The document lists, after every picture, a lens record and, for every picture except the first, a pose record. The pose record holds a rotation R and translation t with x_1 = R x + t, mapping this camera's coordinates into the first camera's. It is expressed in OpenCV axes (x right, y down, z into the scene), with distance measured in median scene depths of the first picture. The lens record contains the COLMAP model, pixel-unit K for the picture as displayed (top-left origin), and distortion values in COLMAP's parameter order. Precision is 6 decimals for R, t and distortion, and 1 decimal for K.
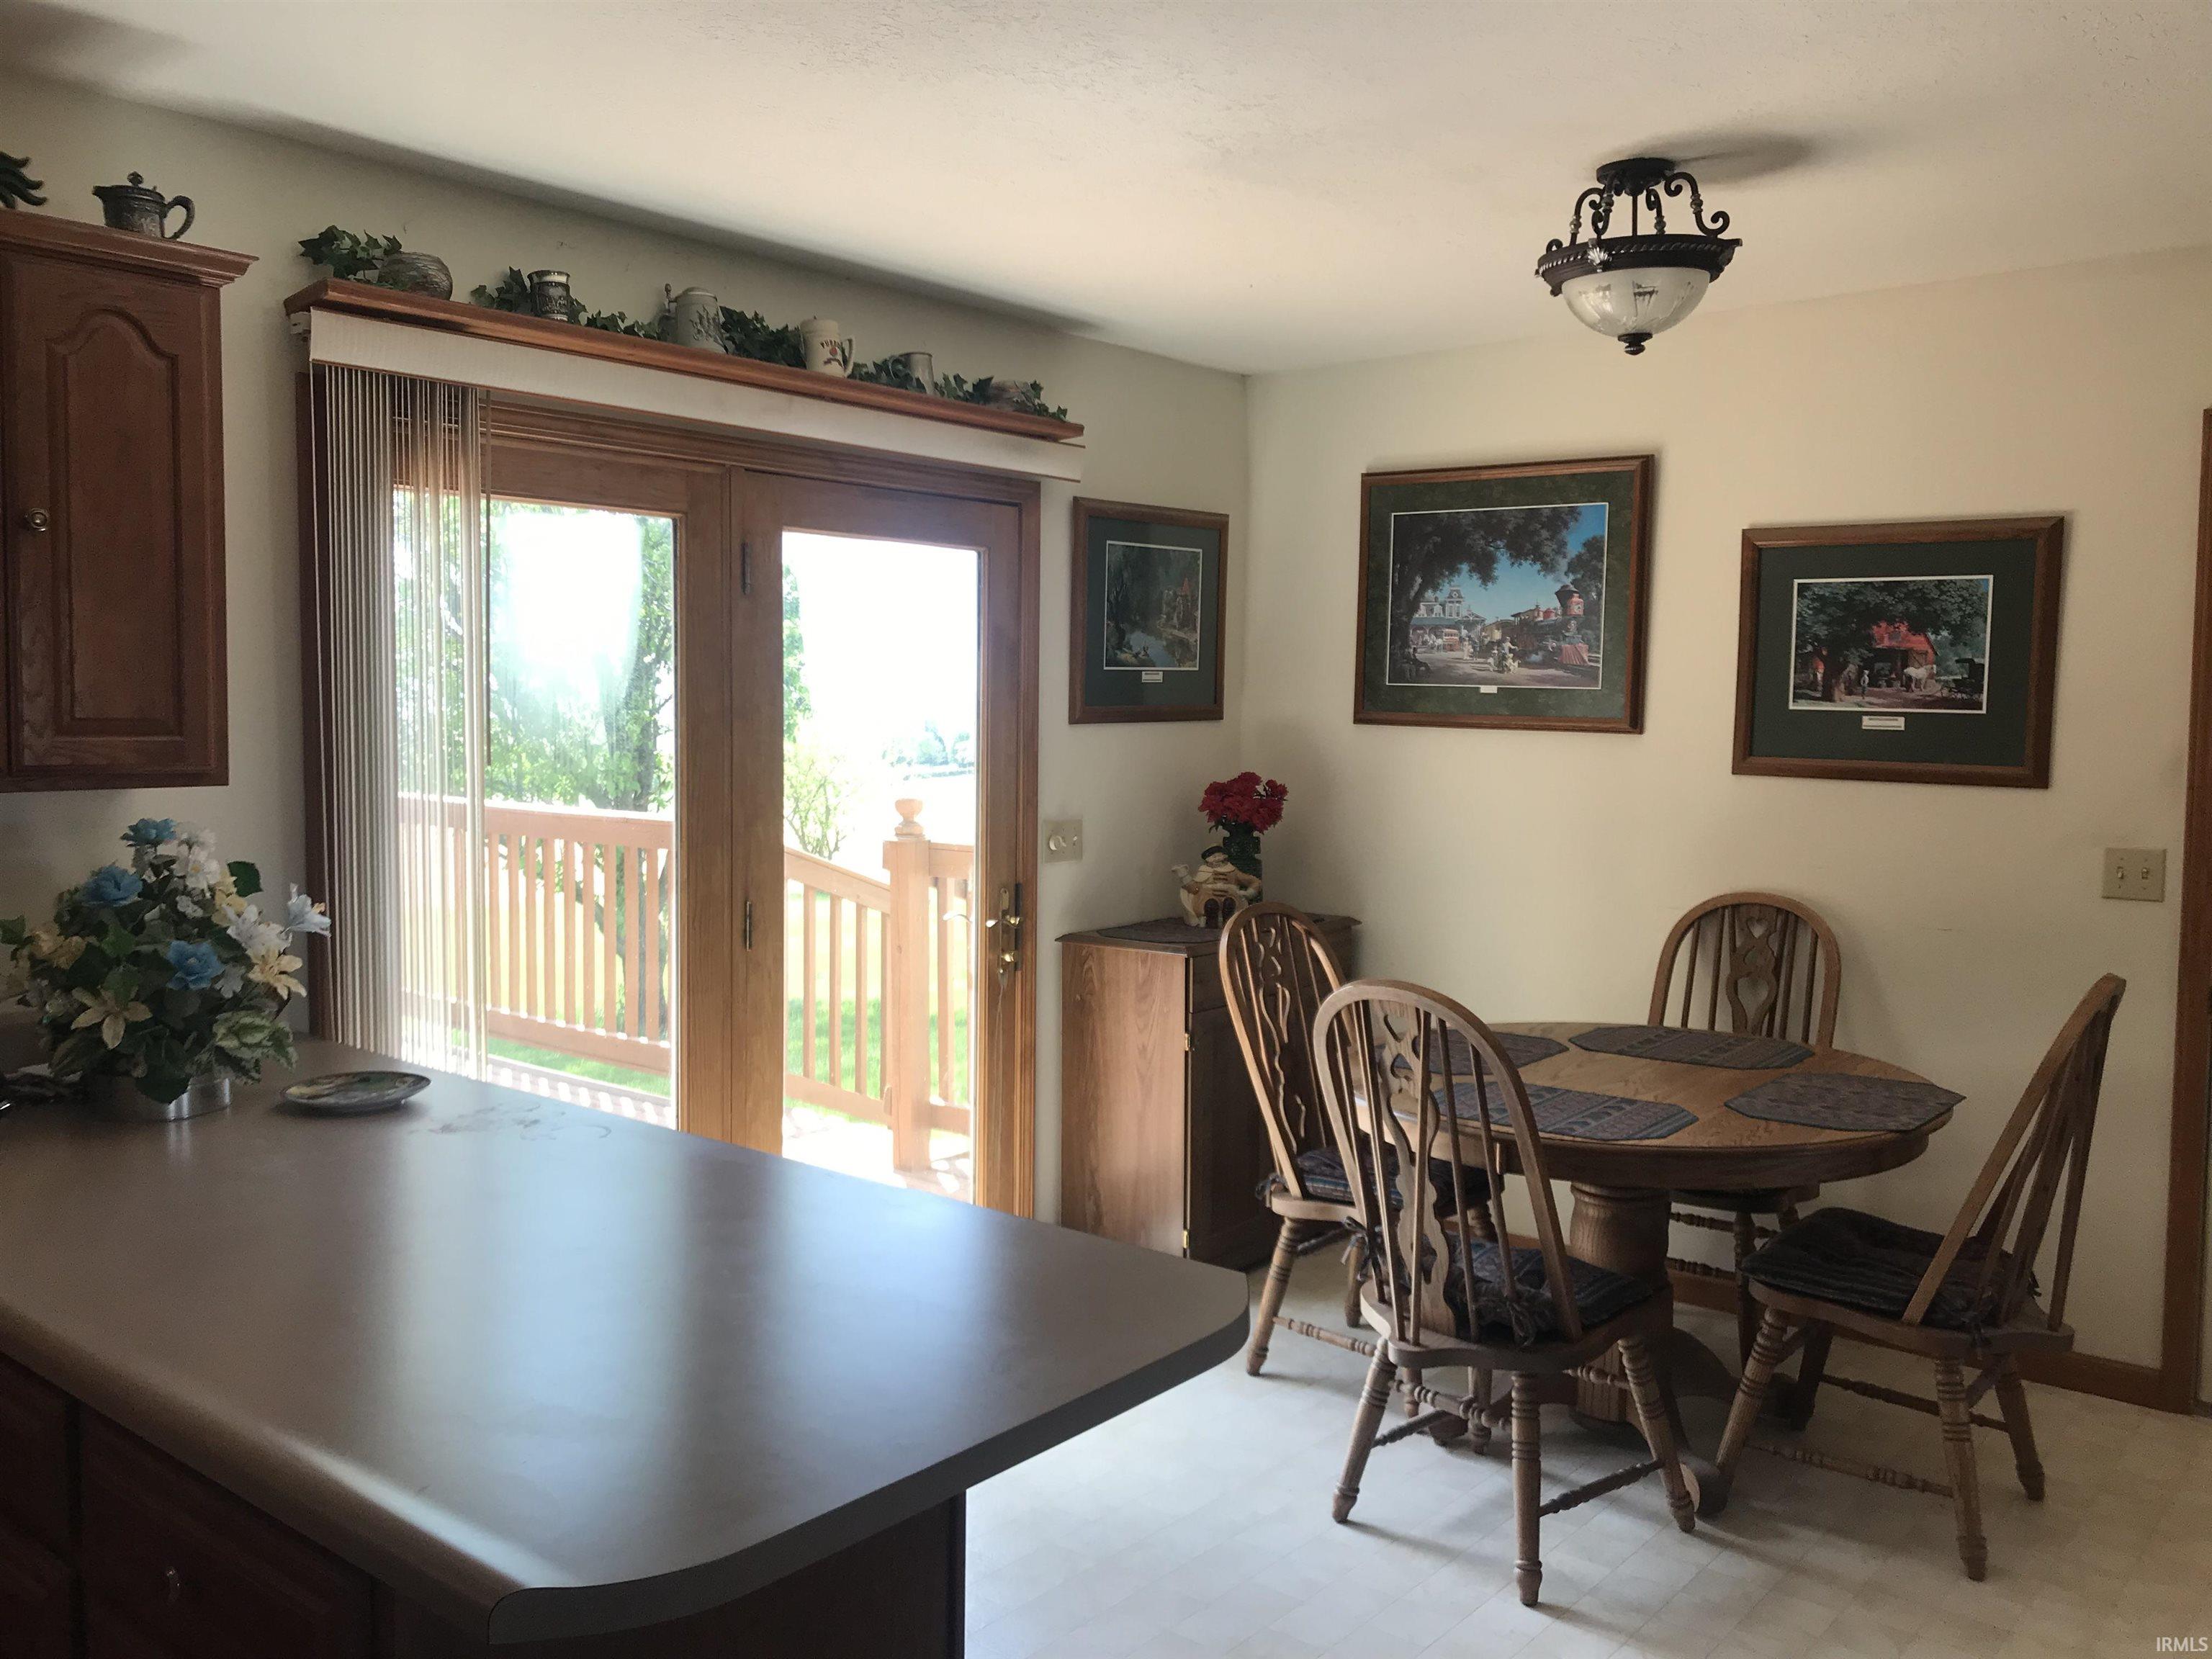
lens RADIAL K [[1775.8, 0, 1096.3], [0, 1775.8, 830.2], [0, 0, 1]] dist [0.010613, -0.048967]
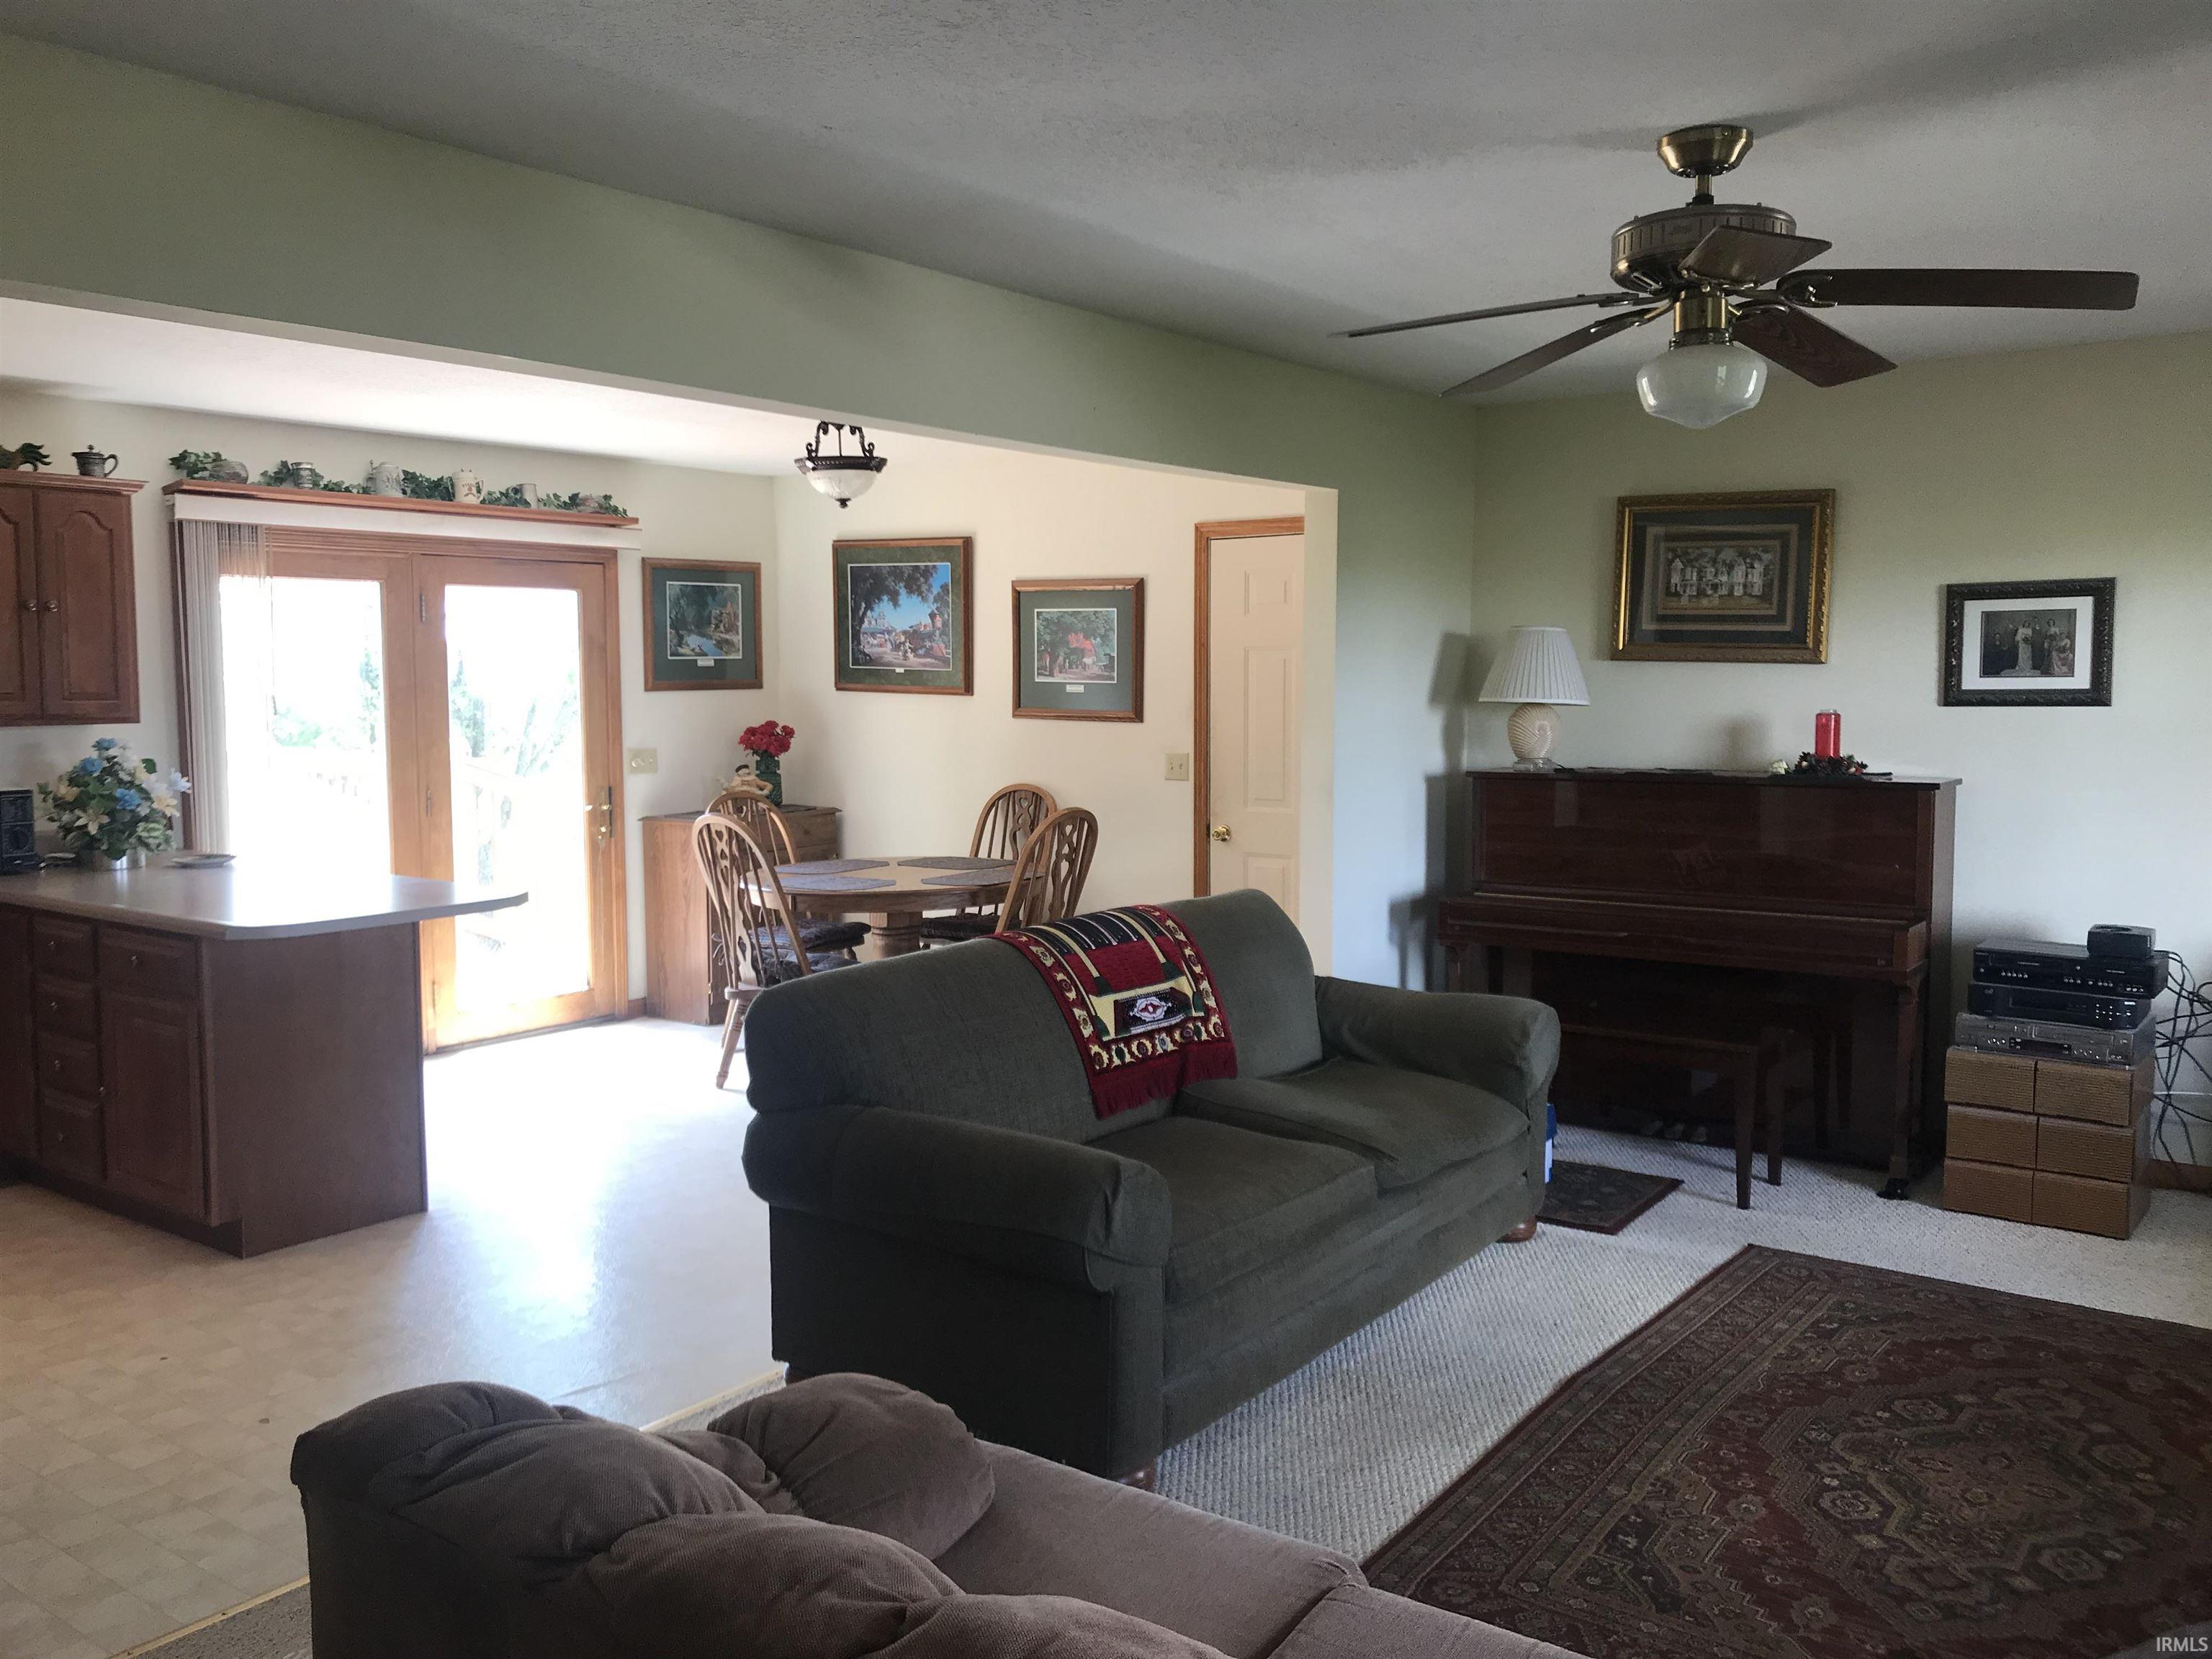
lens RADIAL K [[1775.8, 0, 1126.7], [0, 1775.8, 837.9], [0, 0, 1]] dist [0.010613, -0.048967]
pose [[0.998065, -0.011731, 0.061056, 0.401549], [0.010341, 0.999681, 0.023034, 0.053514], [-0.061306, -0.022358, 0.997869, -0.857862]]
